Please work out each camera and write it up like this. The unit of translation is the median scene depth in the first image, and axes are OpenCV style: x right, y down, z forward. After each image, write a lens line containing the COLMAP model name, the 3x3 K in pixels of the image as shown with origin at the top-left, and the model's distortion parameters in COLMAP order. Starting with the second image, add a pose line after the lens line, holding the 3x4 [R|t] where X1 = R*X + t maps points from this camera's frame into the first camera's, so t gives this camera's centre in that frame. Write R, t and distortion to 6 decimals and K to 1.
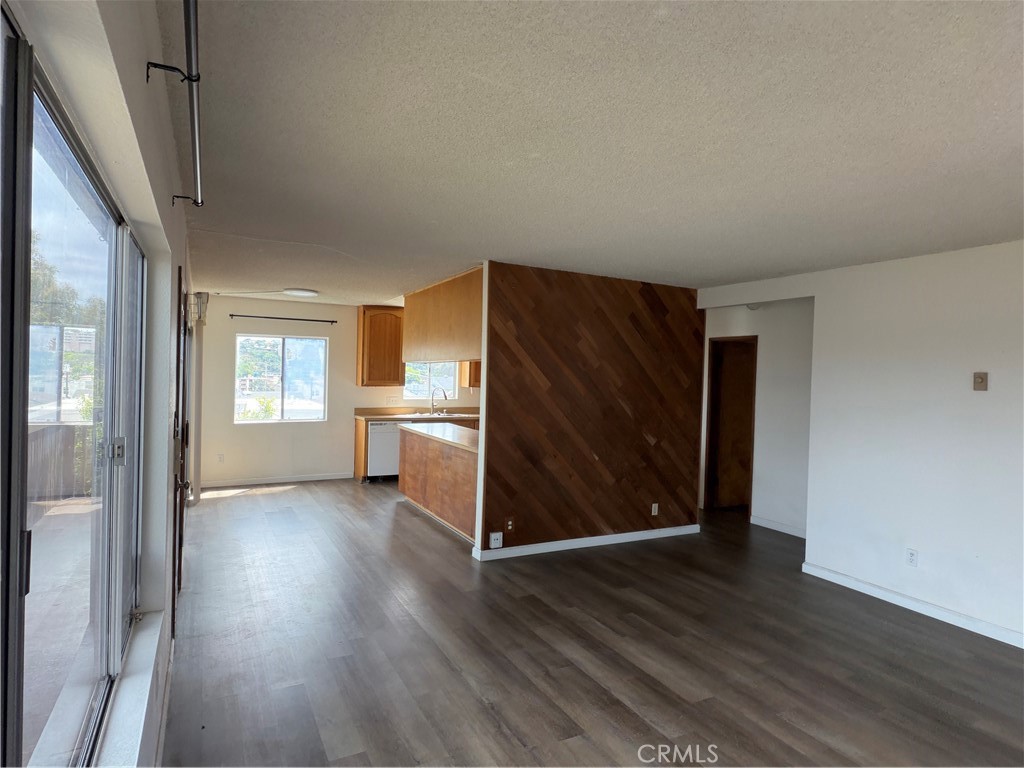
lens RADIAL K [[576.3, 0, 510.7], [0, 576.3, 381.0], [0, 0, 1]] dist [-0.007234, -0.000779]
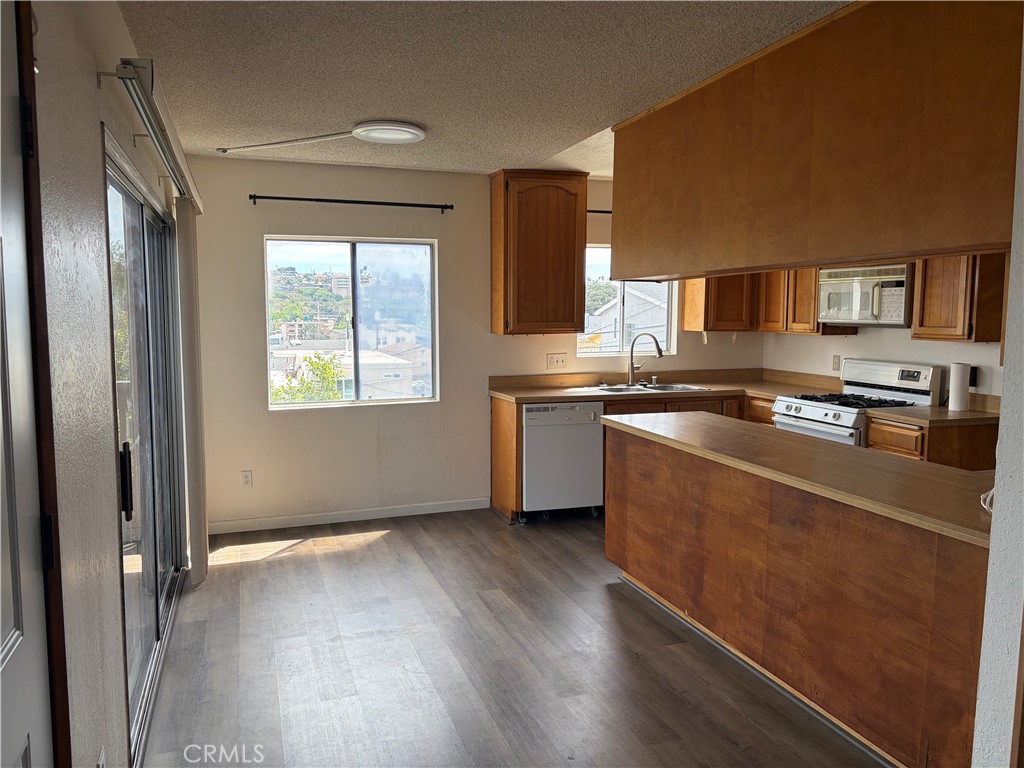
lens RADIAL K [[768.5, 0, 517.1], [0, 768.5, 387.4], [0, 0, 1]] dist [0.048165, -0.060971]
pose [[0.988423, -0.007137, -0.151557, -0.146731], [0.020144, 0.996223, 0.084464, -0.001200], [0.150382, -0.086539, 0.984833, 0.333594]]
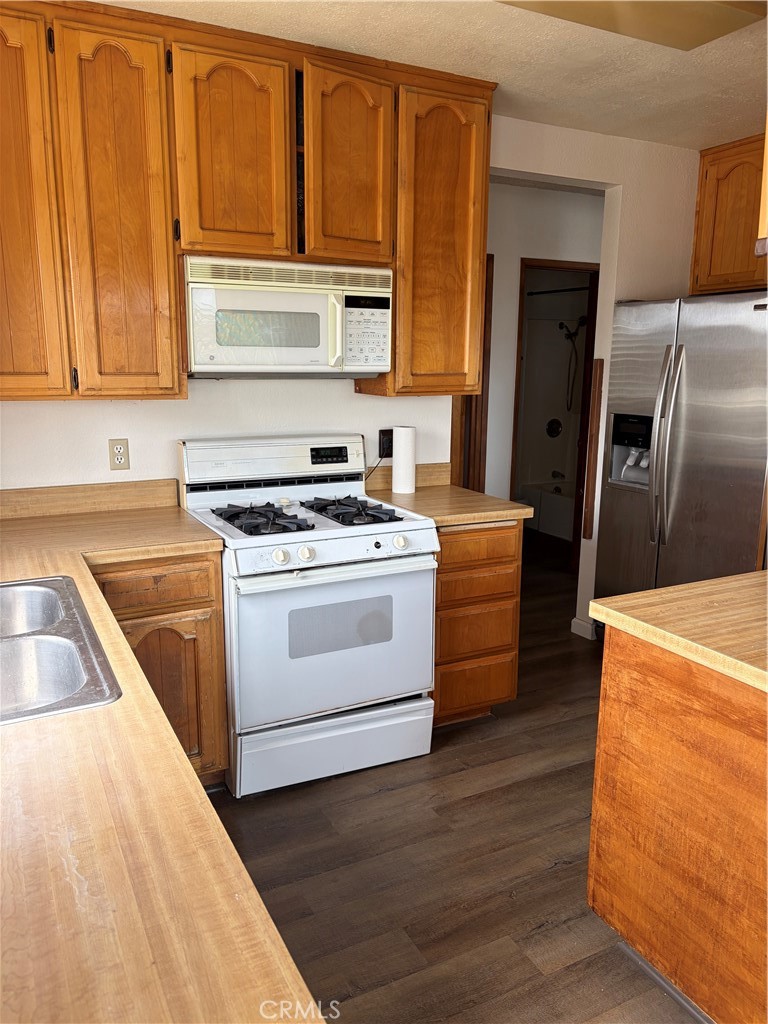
lens RADIAL K [[768.5, 0, 381.9], [0, 768.5, 515.6], [0, 0, 1]] dist [0.048165, -0.060971]
pose [[0.020092, -0.227297, 0.973618, -0.311264], [0.005957, 0.973825, 0.227222, -0.009671], [-0.999780, 0.001235, 0.020920, 0.960761]]
